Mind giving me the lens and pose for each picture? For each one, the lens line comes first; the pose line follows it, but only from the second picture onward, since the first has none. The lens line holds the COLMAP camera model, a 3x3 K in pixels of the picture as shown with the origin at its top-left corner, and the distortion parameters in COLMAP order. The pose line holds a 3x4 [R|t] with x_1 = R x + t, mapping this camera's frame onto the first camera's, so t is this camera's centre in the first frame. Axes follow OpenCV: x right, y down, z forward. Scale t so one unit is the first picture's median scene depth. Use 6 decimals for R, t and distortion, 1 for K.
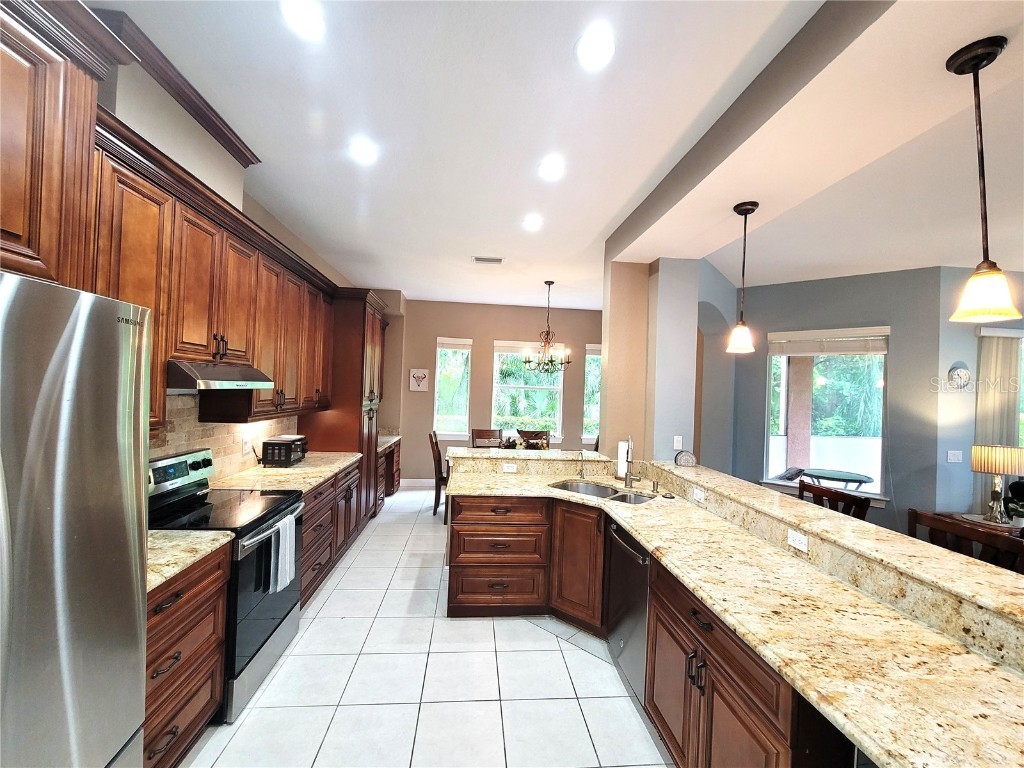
lens RADIAL K [[420.3, 0, 510.2], [0, 420.3, 384.7], [0, 0, 1]] dist [-0.004100, 0.000035]
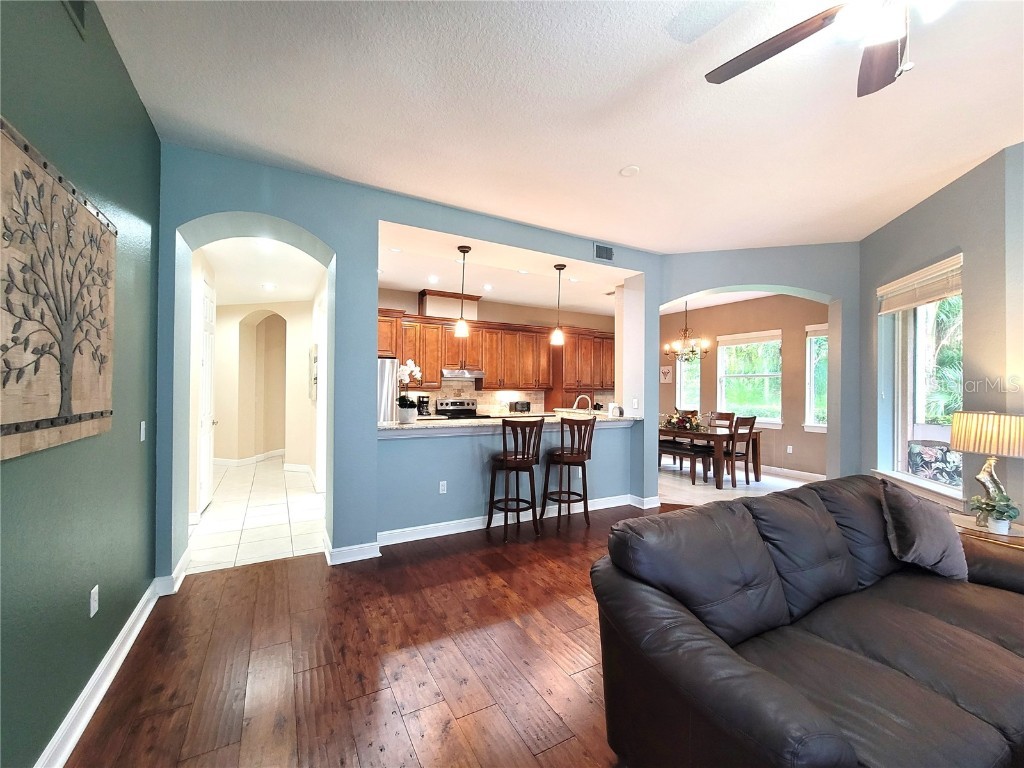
lens RADIAL K [[422.5, 0, 512.0], [0, 422.5, 384.0], [0, 0, 1]] dist [-0.003121, 0.000205]
pose [[0.408002, -0.041206, -0.912051, 2.156166], [0.014244, 0.999147, -0.038769, 0.170250], [0.912870, 0.002826, 0.408241, 0.036158]]
